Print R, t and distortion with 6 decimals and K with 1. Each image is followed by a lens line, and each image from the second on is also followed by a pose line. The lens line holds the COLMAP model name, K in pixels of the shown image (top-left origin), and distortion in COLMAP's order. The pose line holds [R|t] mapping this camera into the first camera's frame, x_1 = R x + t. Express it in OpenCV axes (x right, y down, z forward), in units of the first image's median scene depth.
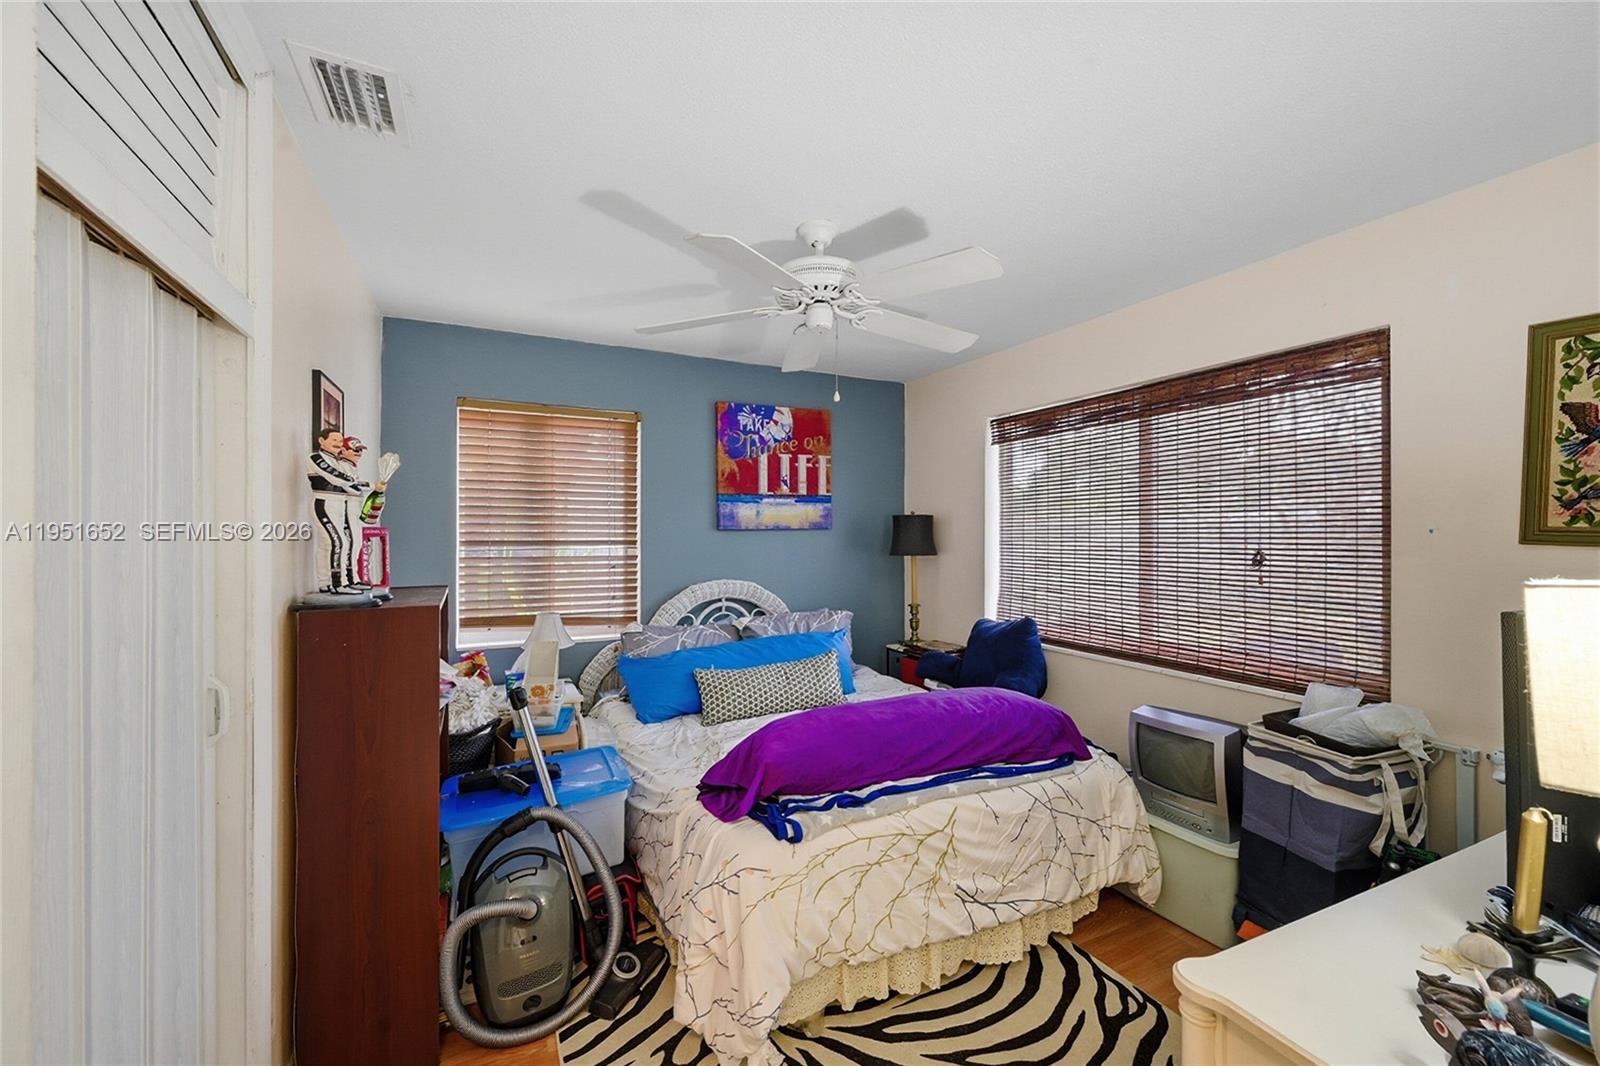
lens RADIAL K [[636.9, 0, 800.0], [0, 636.9, 533.0], [0, 0, 1]] dist [-0.000689, -0.000126]
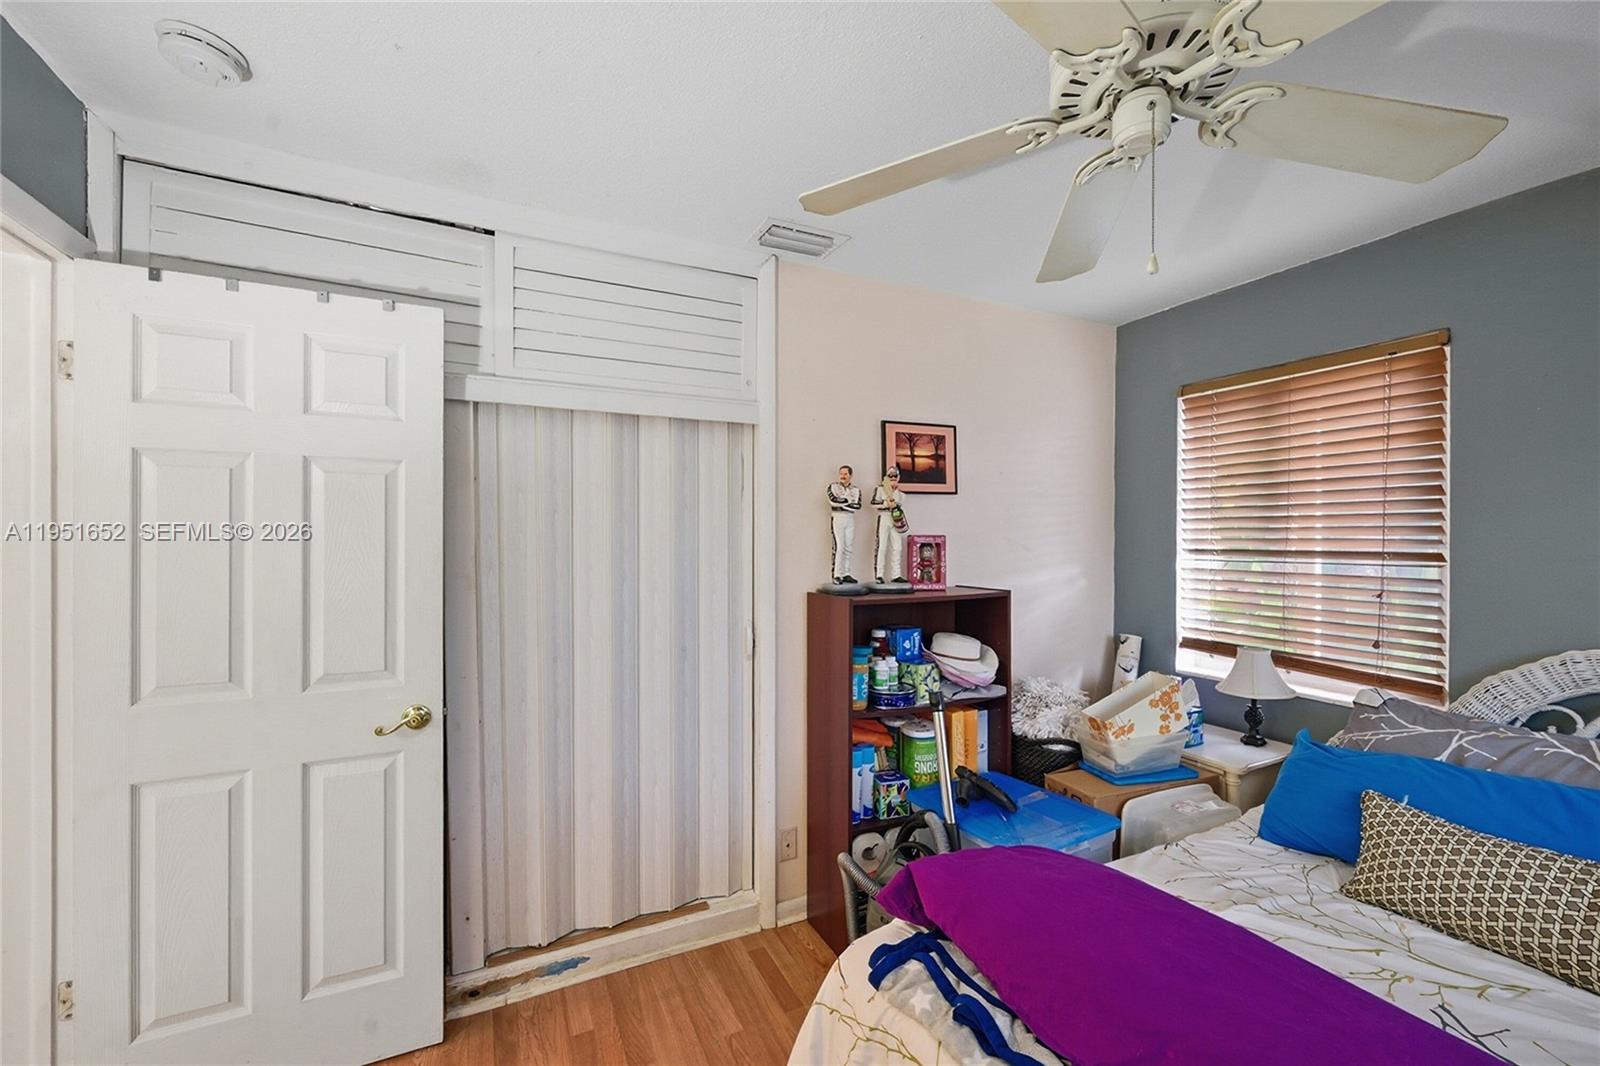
lens RADIAL K [[636.9, 0, 800.0], [0, 636.9, 533.0], [0, 0, 1]] dist [-0.000689, -0.000126]
pose [[-0.008981, -0.006577, -0.999938, 0.358044], [-0.002329, 0.999976, -0.006556, -0.001622], [0.999957, 0.002270, -0.008996, 0.475724]]
